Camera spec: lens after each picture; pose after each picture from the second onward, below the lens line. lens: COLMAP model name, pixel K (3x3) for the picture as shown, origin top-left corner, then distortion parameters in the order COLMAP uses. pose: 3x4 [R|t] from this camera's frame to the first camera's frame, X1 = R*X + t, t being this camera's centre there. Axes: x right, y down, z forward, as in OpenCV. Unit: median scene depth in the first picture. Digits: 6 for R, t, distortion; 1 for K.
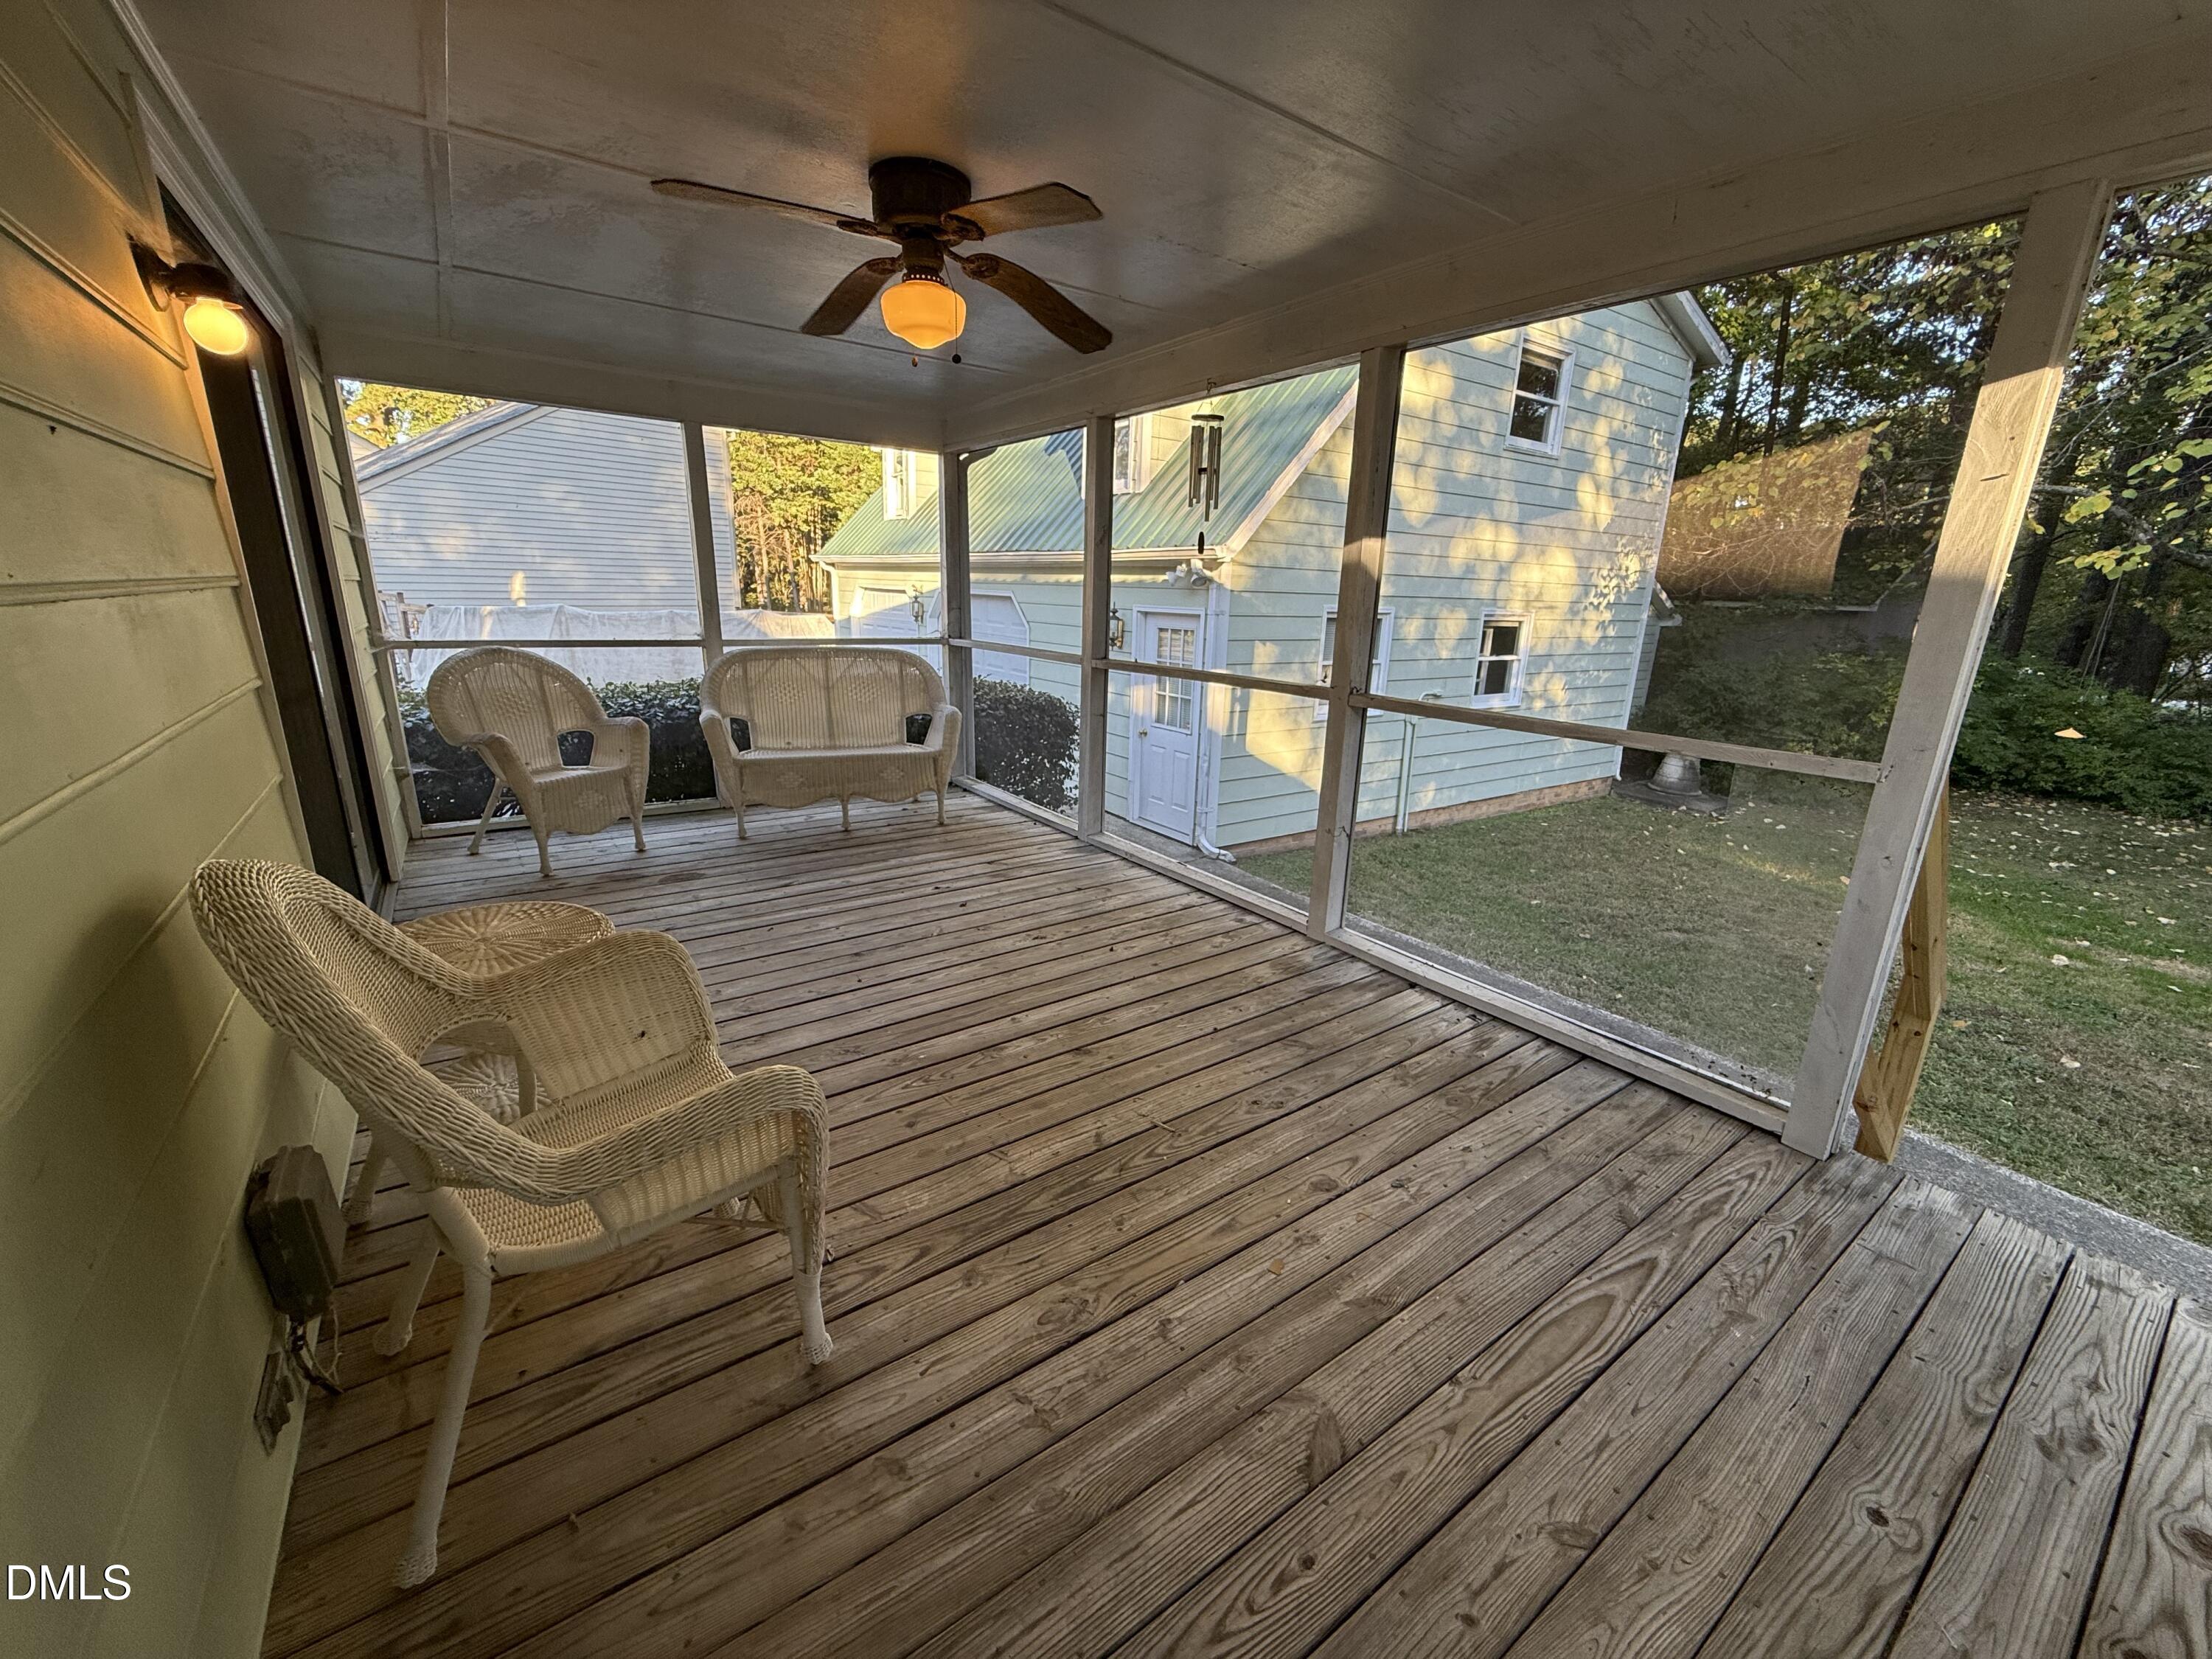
lens RADIAL K [[880.7, 0, 1098.3], [0, 880.7, 843.4], [0, 0, 1]] dist [-0.001895, 0.000592]
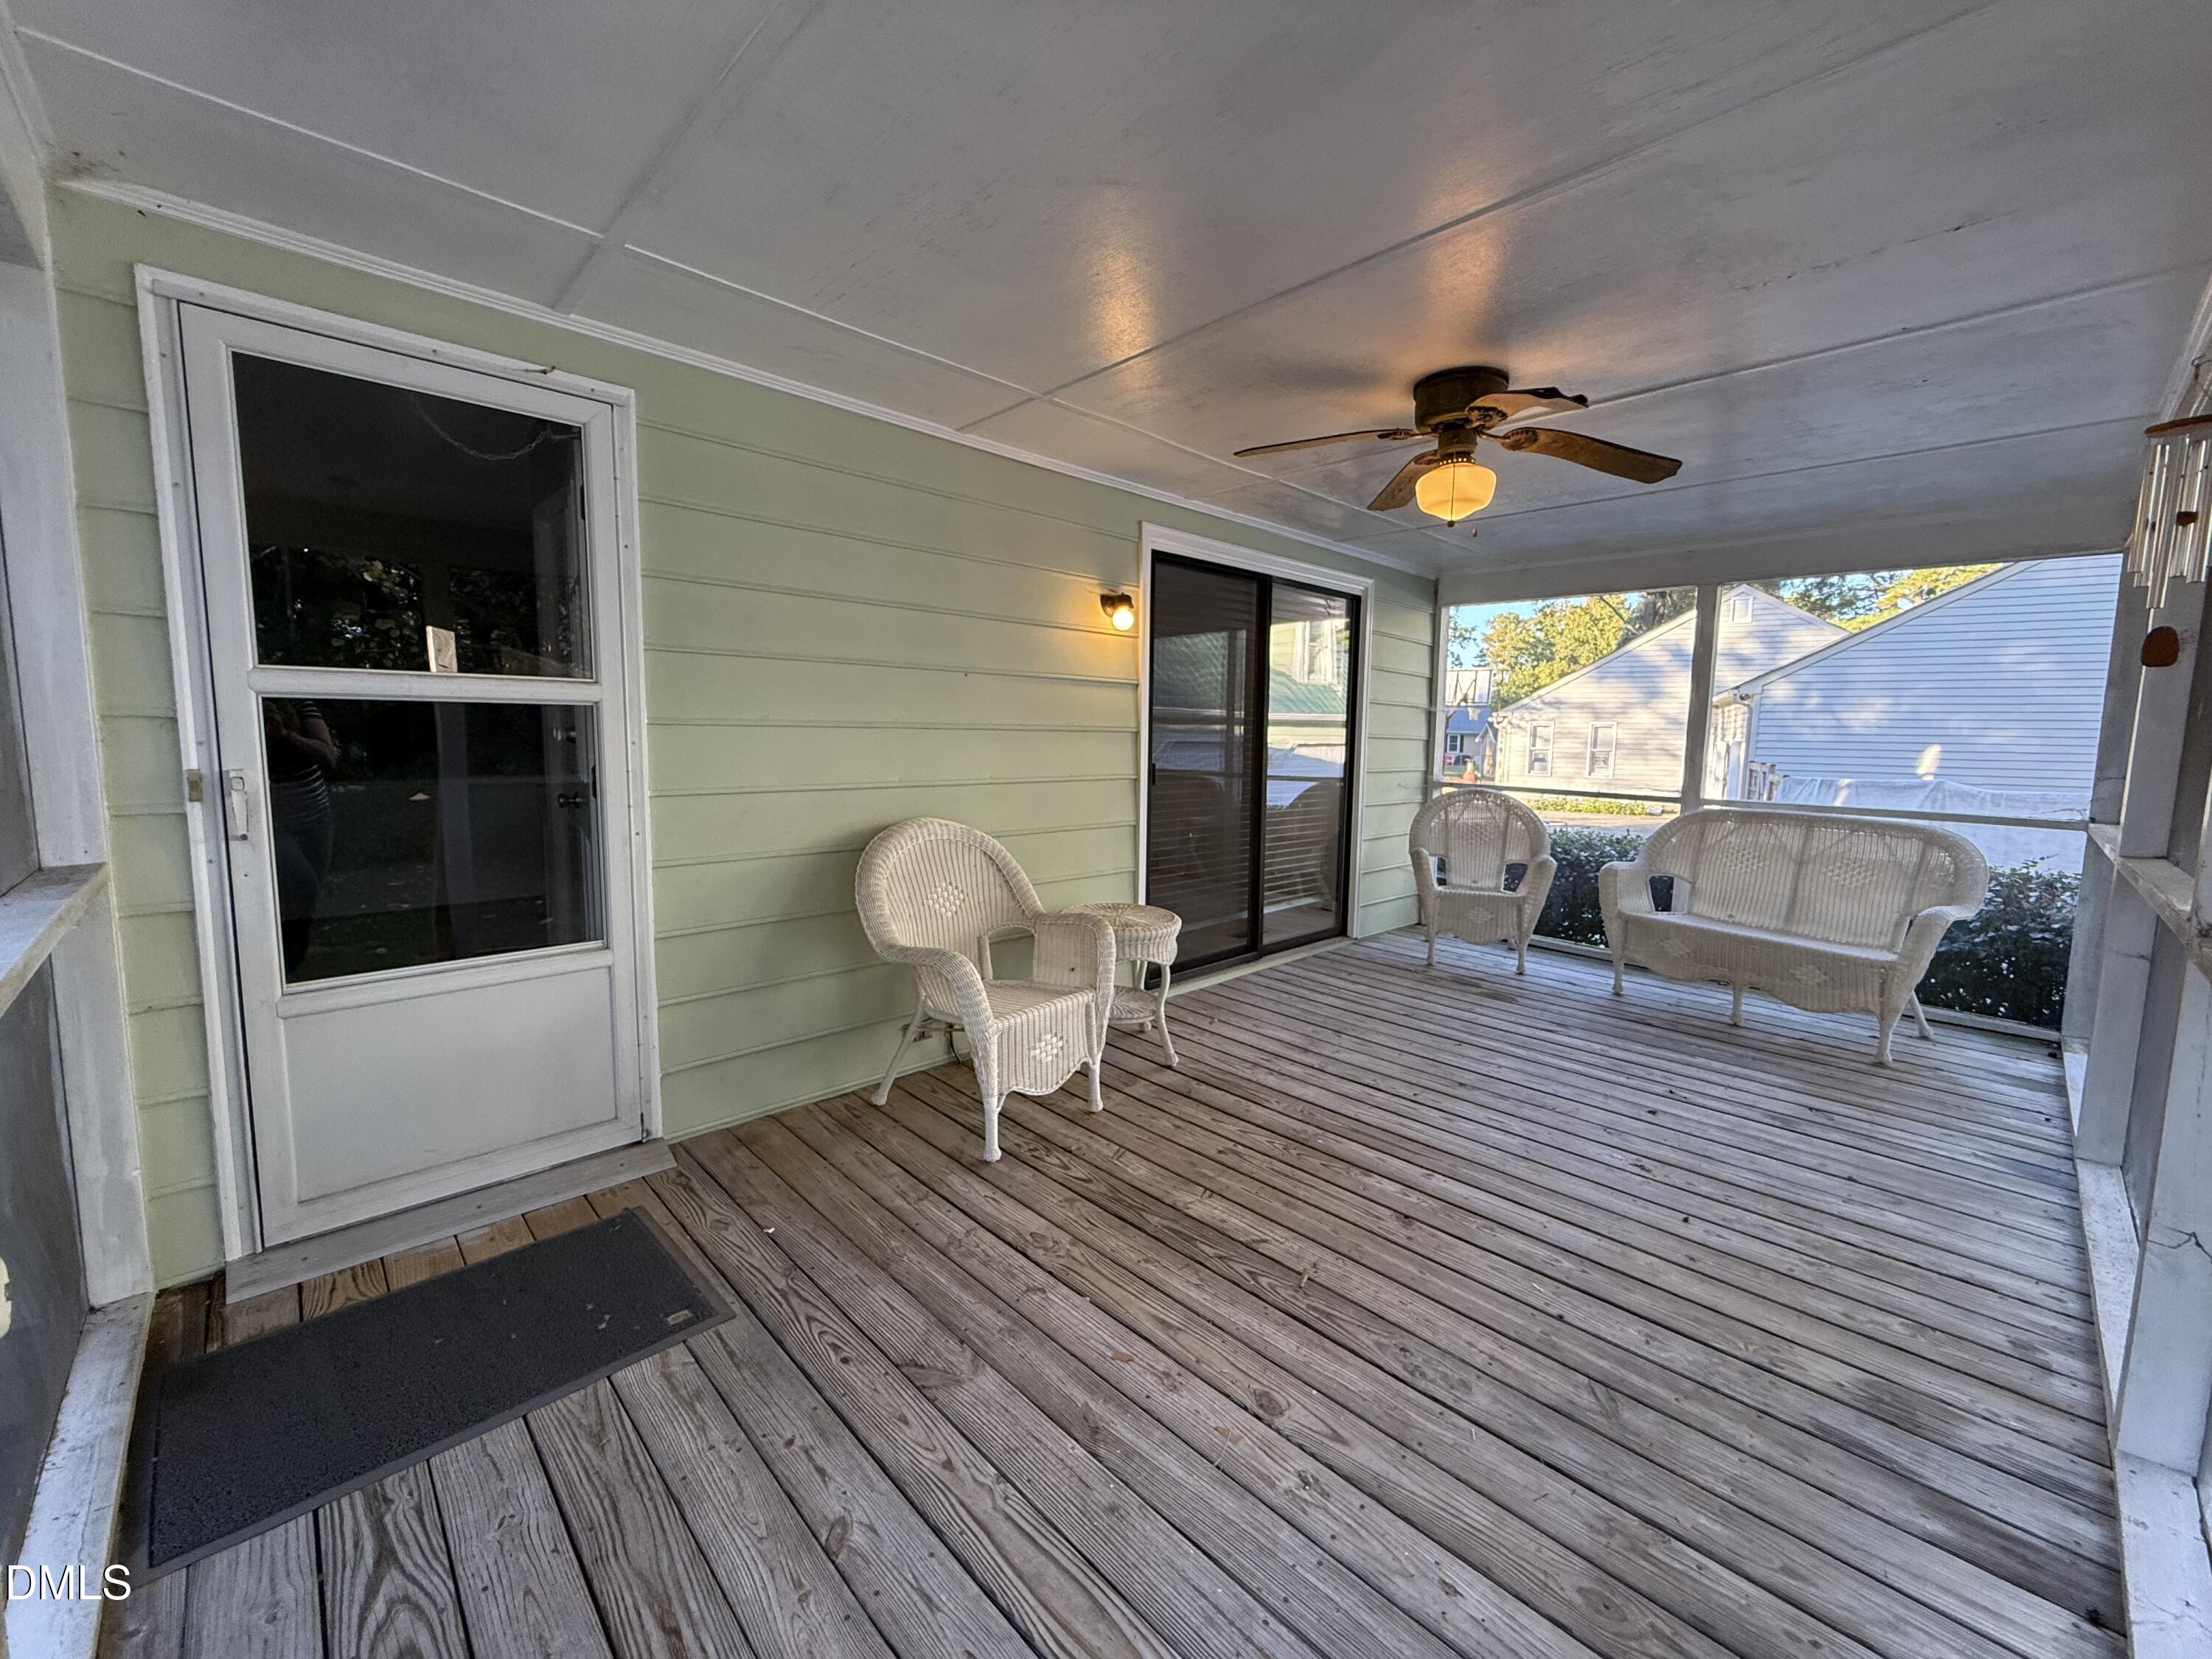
lens RADIAL K [[880.7, 0, 1094.6], [0, 880.7, 818.1], [0, 0, 1]] dist [-0.001895, 0.000592]
pose [[0.143417, 0.074415, -0.986861, 0.541739], [-0.291583, 0.956084, 0.029720, -0.062127], [0.945733, 0.283490, 0.158817, 0.298255]]
